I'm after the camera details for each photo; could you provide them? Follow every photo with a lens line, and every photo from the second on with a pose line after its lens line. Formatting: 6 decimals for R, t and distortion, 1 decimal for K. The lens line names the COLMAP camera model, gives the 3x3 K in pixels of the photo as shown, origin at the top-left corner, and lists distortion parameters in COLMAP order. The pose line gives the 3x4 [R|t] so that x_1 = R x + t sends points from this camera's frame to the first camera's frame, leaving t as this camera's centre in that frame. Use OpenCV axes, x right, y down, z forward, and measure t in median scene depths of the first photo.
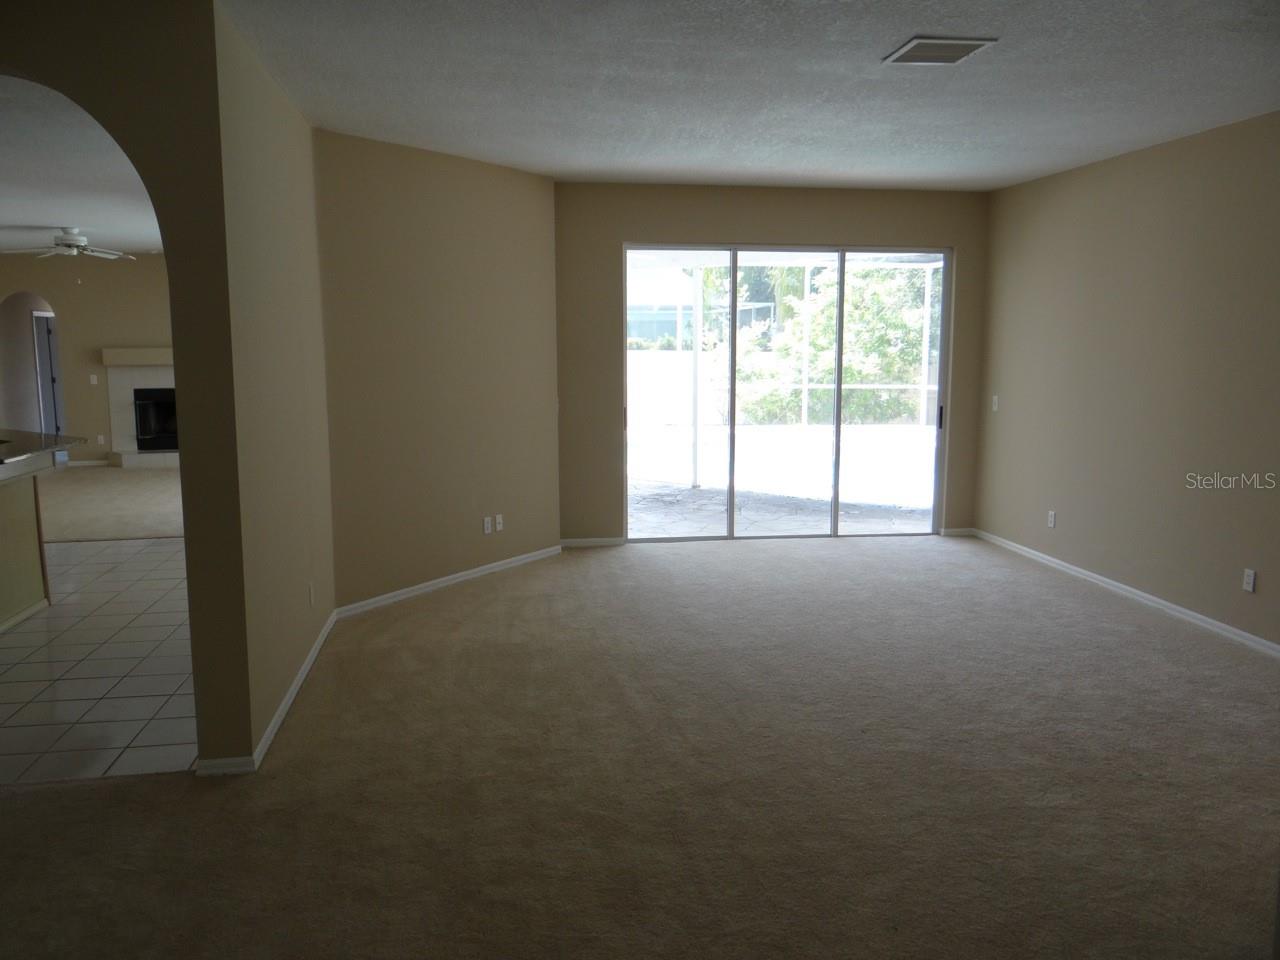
lens RADIAL K [[1007.7, 0, 637.9], [0, 1007.7, 479.6], [0, 0, 1]] dist [0.012348, 0.008466]
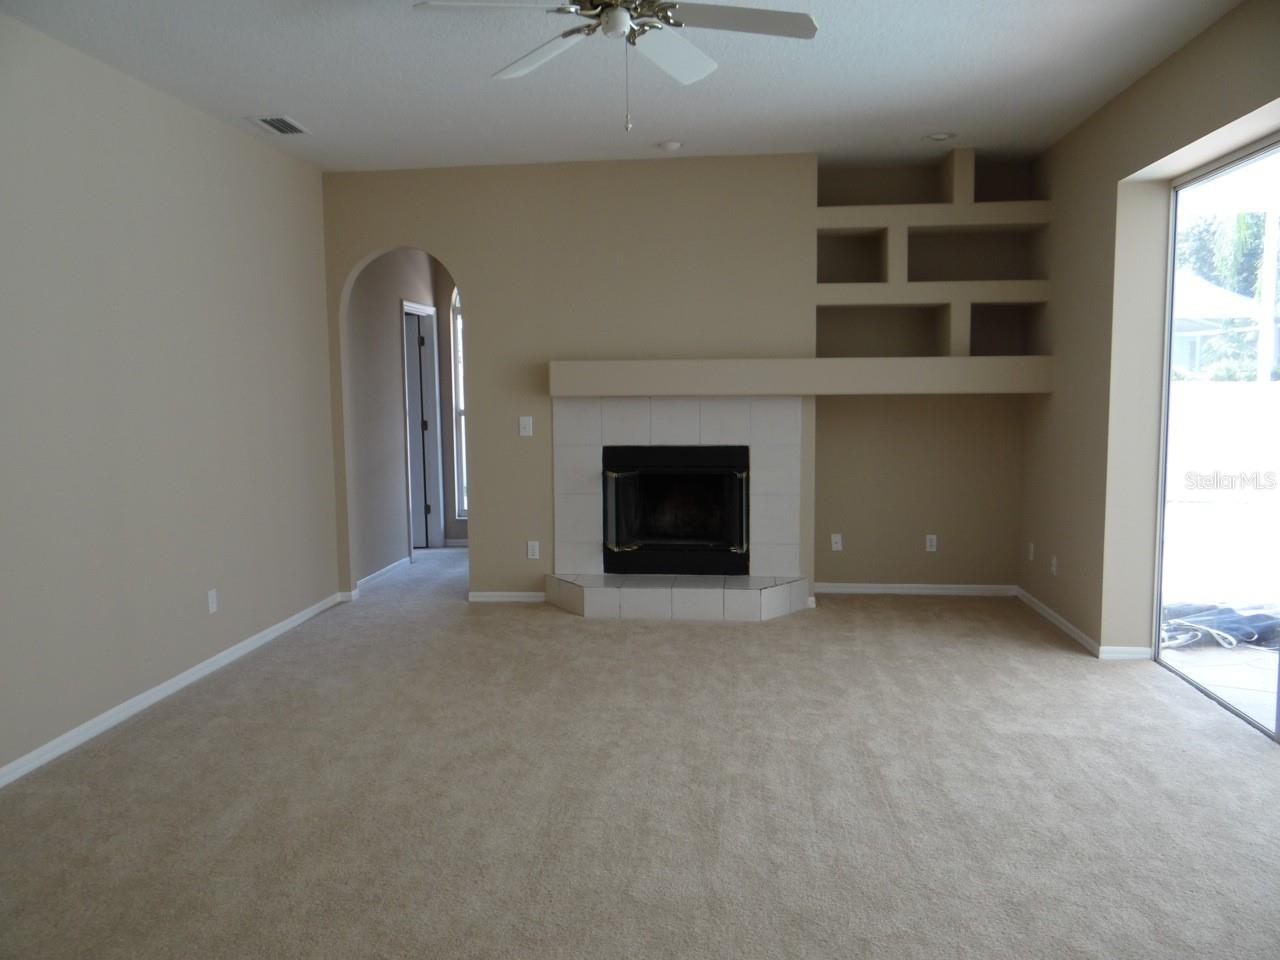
lens RADIAL K [[1007.7, 0, 641.0], [0, 1007.7, 480.7], [0, 0, 1]] dist [0.012348, 0.008466]
pose [[0.971910, 0.022658, -0.234258, -0.368752], [-0.032021, 0.998830, -0.036246, -0.056540], [0.233163, 0.042729, 0.971499, 0.541692]]
